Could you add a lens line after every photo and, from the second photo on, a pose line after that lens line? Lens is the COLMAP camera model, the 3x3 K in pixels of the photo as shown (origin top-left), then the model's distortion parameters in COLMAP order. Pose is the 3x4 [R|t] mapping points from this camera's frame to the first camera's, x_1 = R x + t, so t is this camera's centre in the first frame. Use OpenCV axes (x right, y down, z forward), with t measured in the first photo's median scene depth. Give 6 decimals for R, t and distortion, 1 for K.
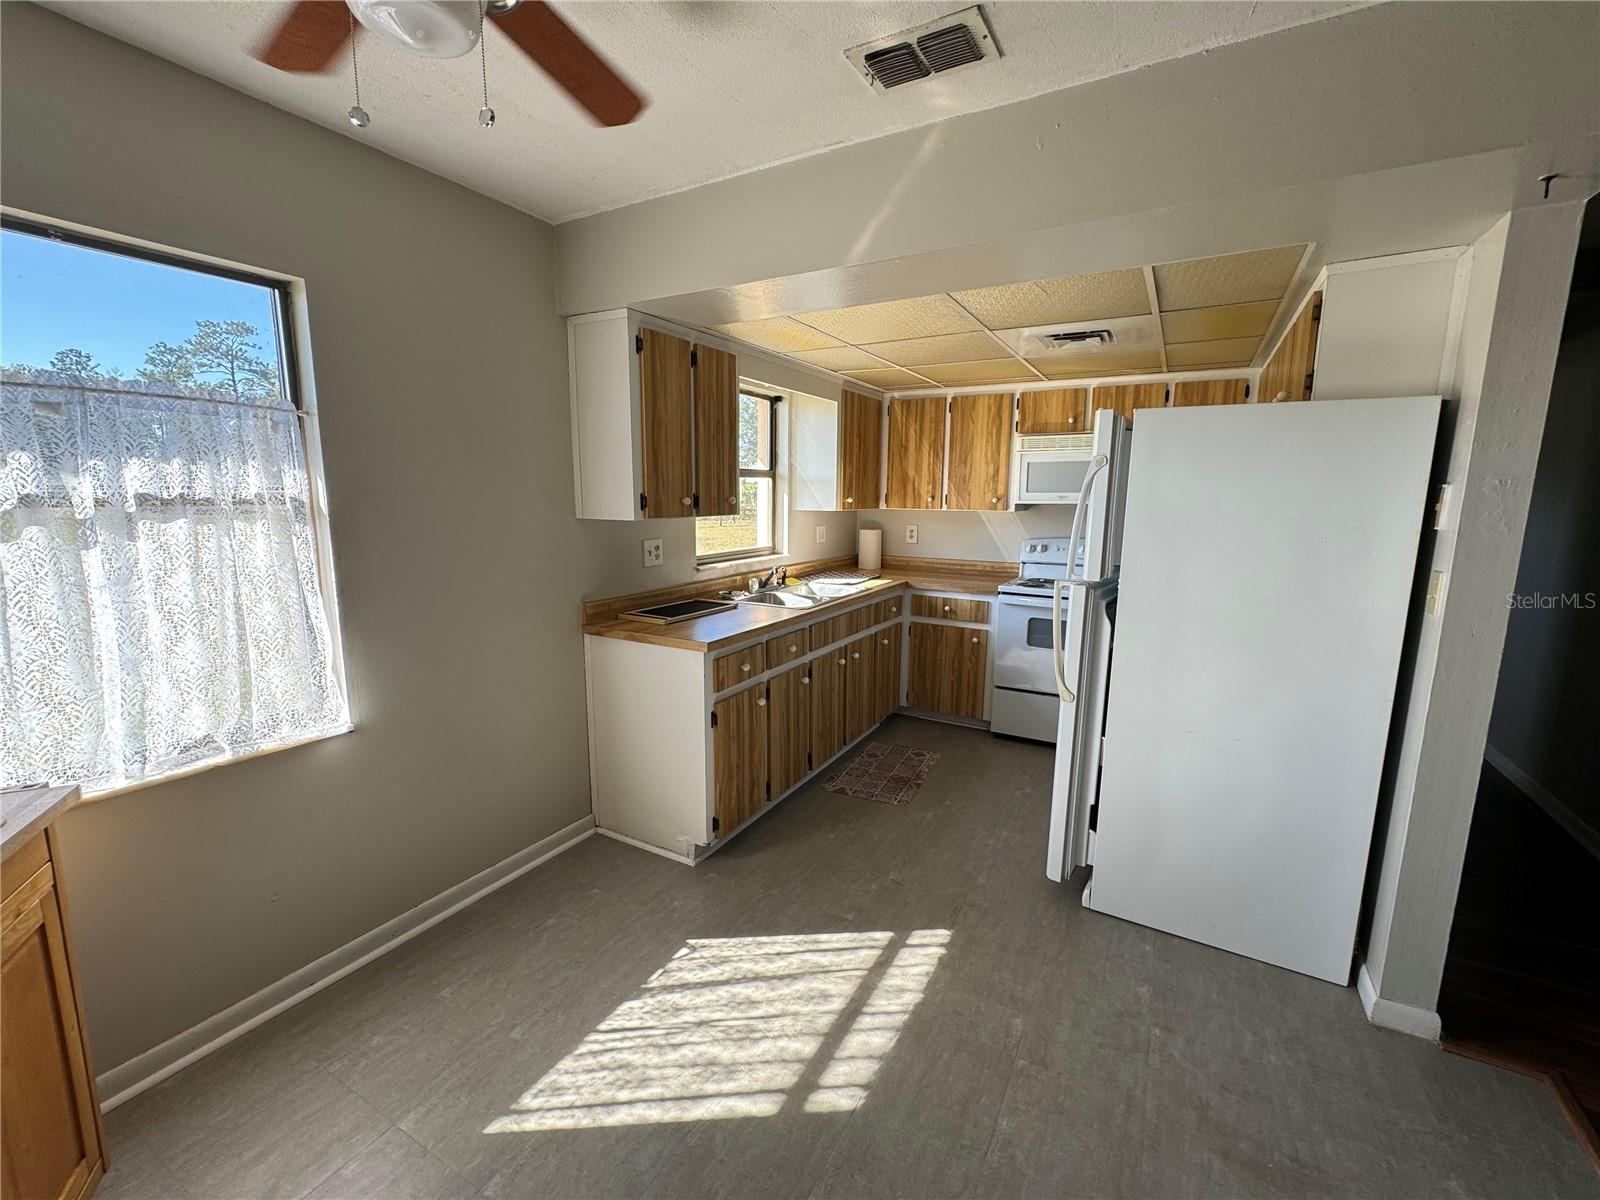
lens RADIAL K [[675.7, 0, 797.7], [0, 675.7, 599.4], [0, 0, 1]] dist [-0.003276, -0.000484]
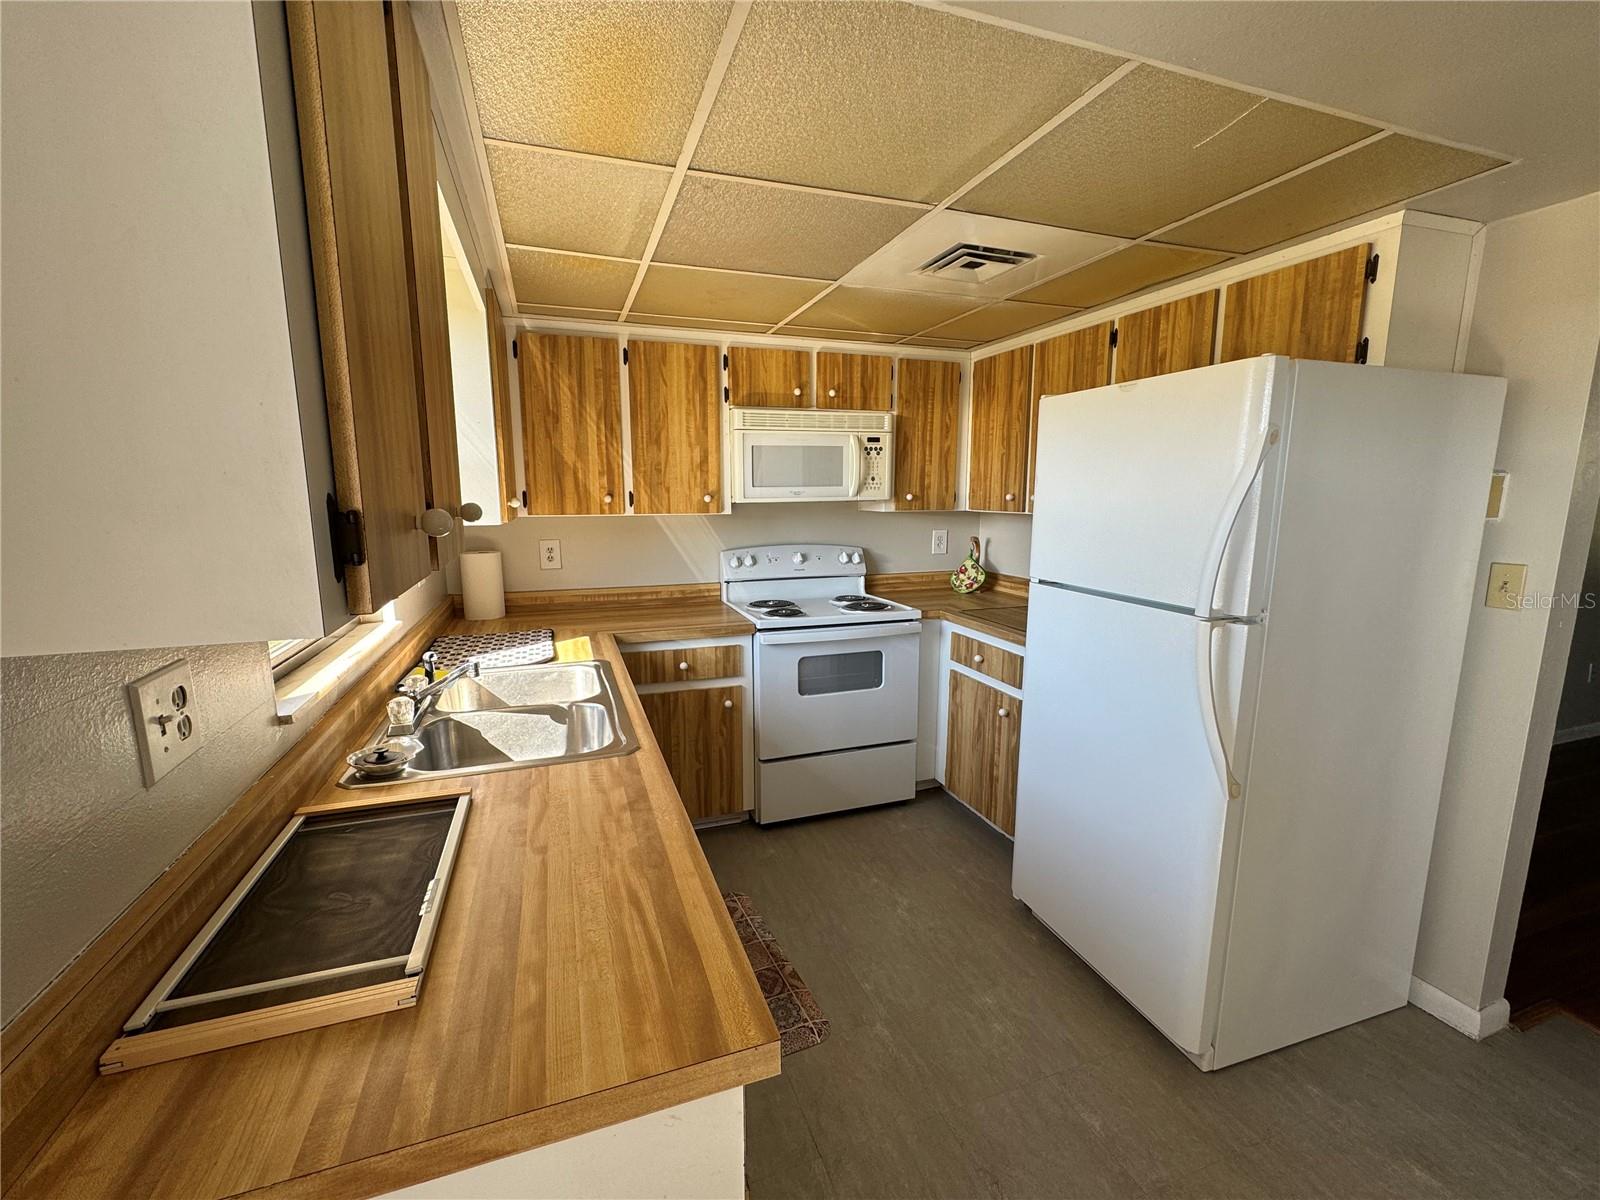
lens RADIAL K [[675.7, 0, 797.7], [0, 675.7, 599.4], [0, 0, 1]] dist [-0.003276, -0.000484]
pose [[0.654876, -0.129096, 0.744628, -0.357669], [0.125446, 0.990202, 0.061345, -0.148201], [-0.745252, 0.053237, 0.664654, 0.935170]]
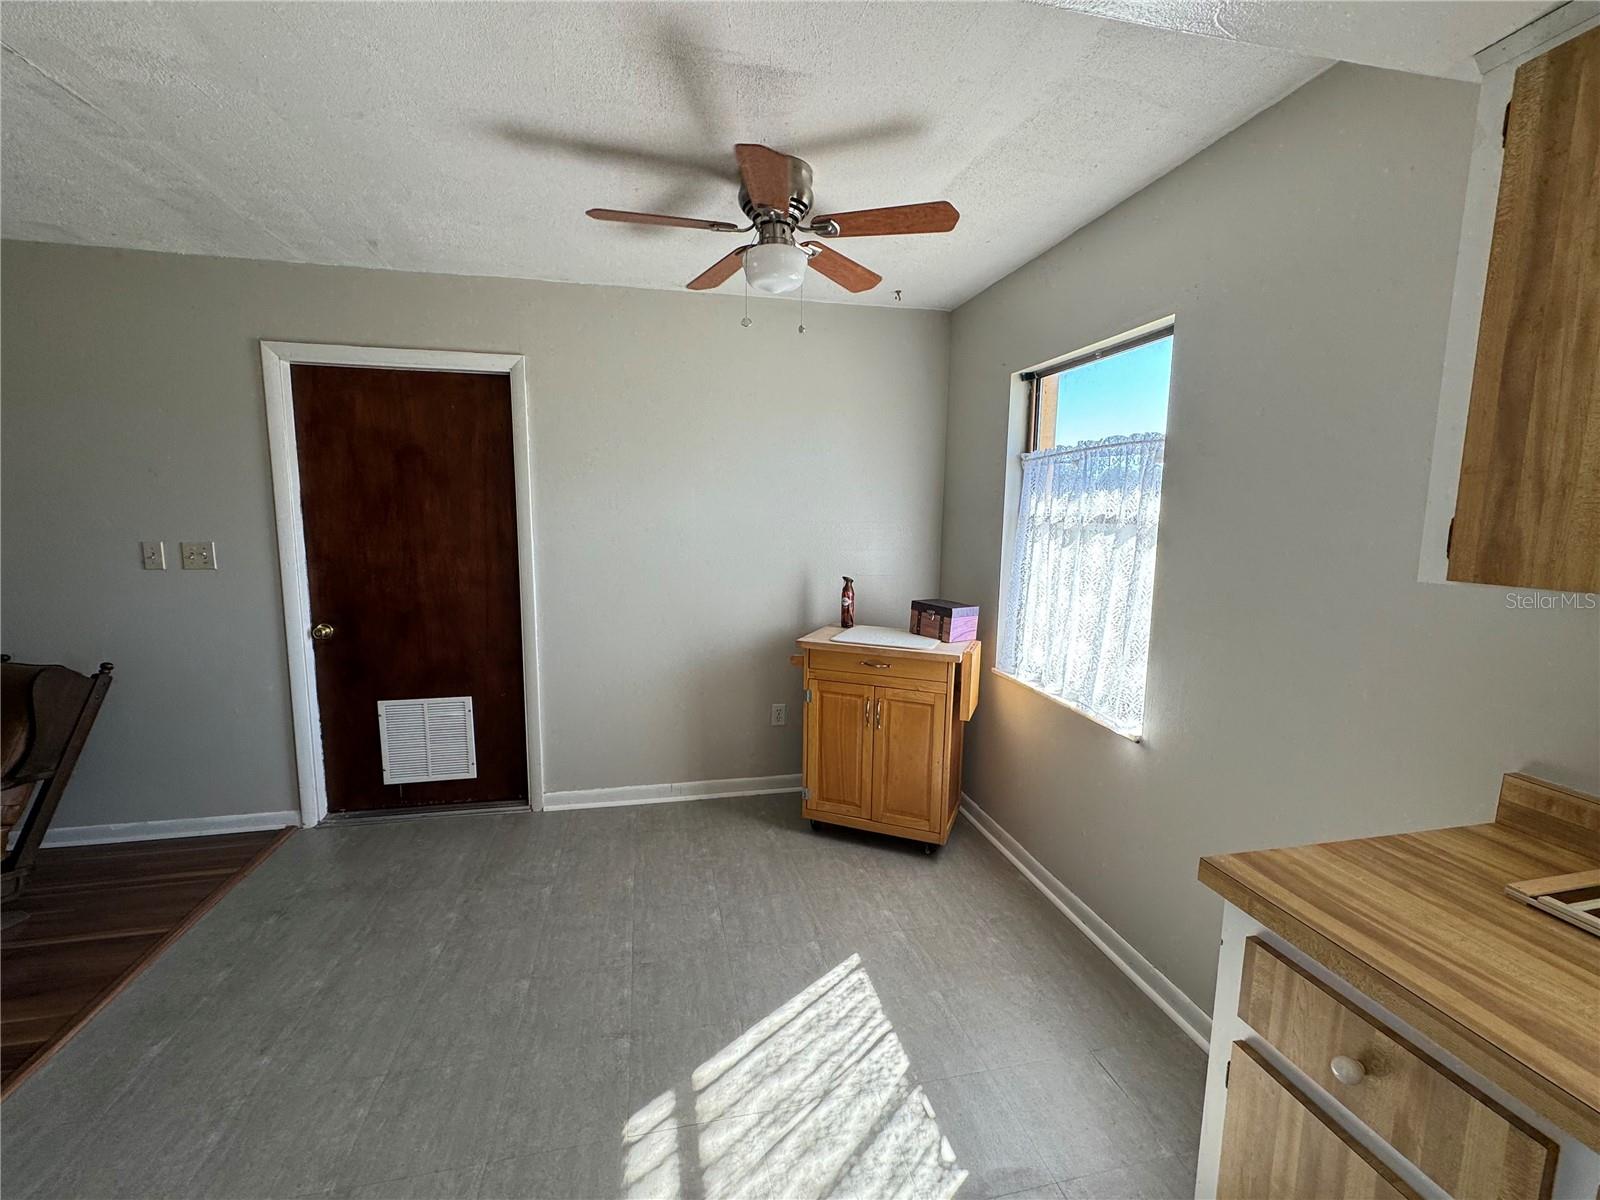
lens RADIAL K [[675.7, 0, 797.7], [0, 675.7, 599.4], [0, 0, 1]] dist [-0.003276, -0.000484]
pose [[-0.747395, 0.070597, -0.660619, 0.381023], [-0.120864, 0.963298, 0.239683, -0.191504], [0.653294, 0.258983, -0.711432, 1.272125]]
